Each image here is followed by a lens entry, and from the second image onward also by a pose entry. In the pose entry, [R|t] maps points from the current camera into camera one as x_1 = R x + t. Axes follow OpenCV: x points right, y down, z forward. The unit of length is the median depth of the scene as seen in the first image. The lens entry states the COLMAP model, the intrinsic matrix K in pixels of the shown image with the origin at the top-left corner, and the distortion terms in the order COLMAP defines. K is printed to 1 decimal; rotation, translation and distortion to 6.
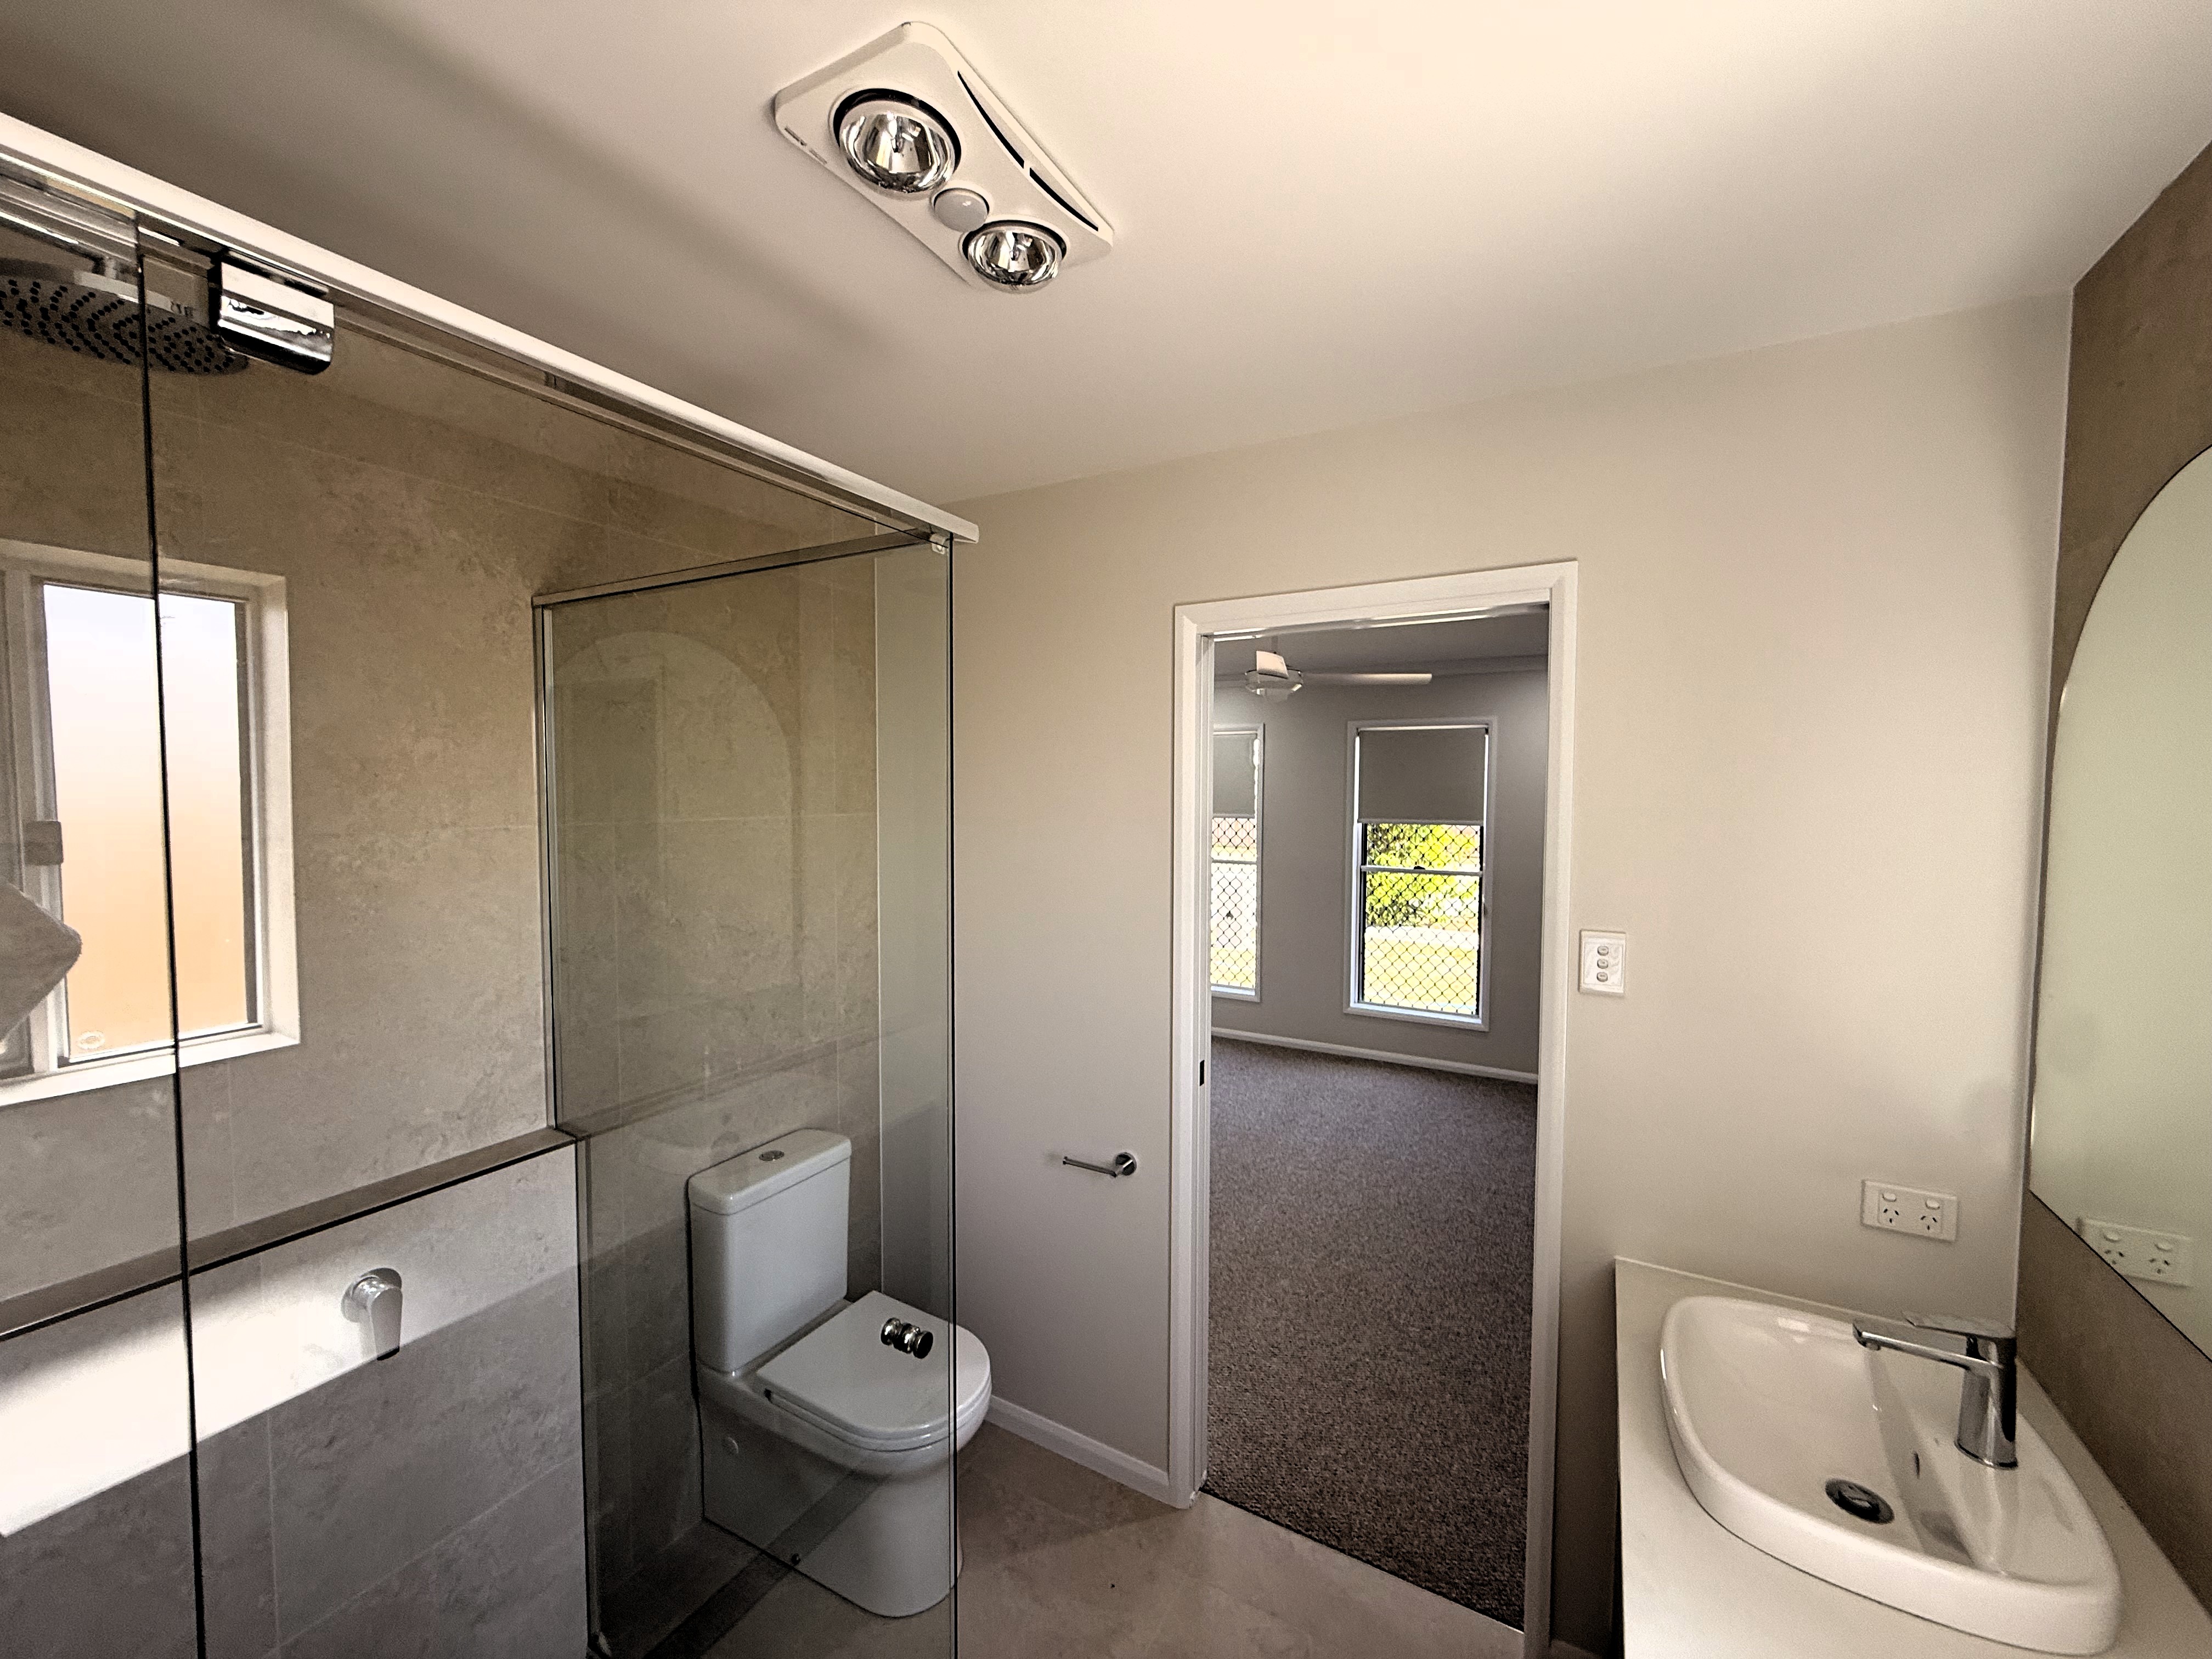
lens RADIAL K [[883.8, 0, 1106.9], [0, 883.8, 830.0], [0, 0, 1]] dist [0.003469, -0.000832]
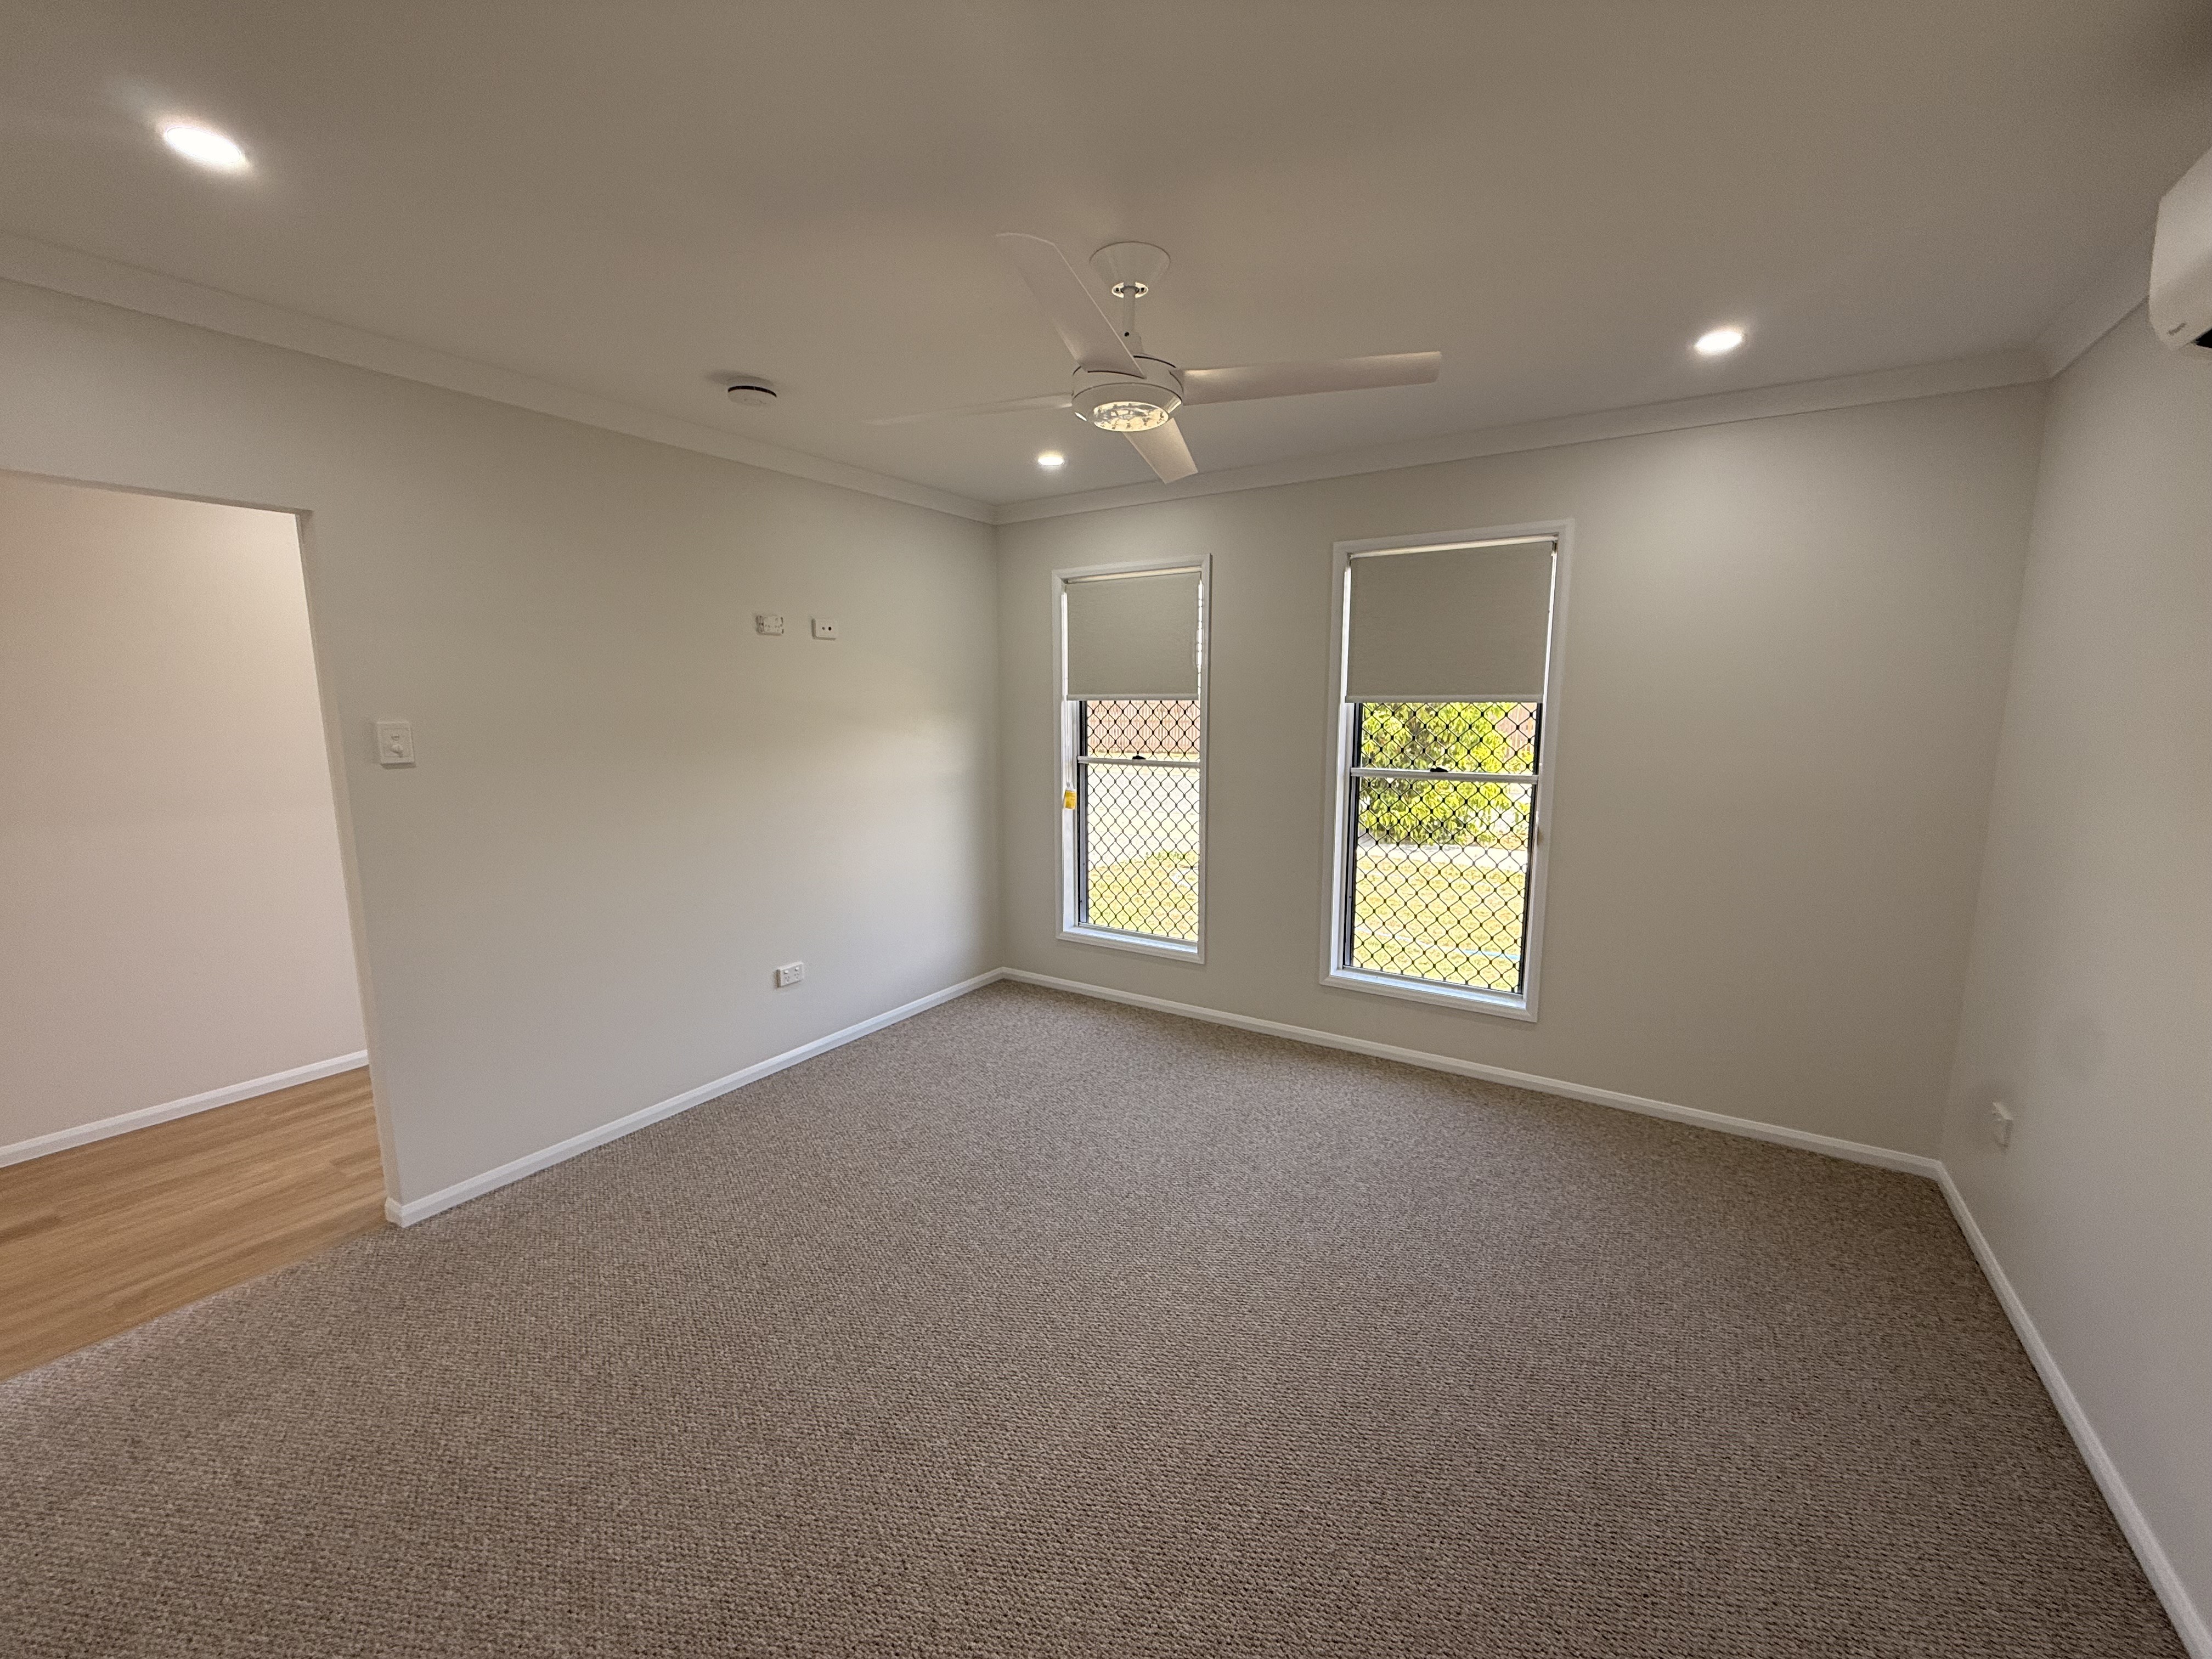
lens RADIAL K [[883.8, 0, 1099.2], [0, 883.8, 830.3], [0, 0, 1]] dist [0.003469, -0.000832]
pose [[0.997754, -0.002361, -0.066943, 0.144588], [0.009360, 0.994487, 0.104445, 0.015987], [0.066327, -0.104837, 0.992275, 0.326638]]
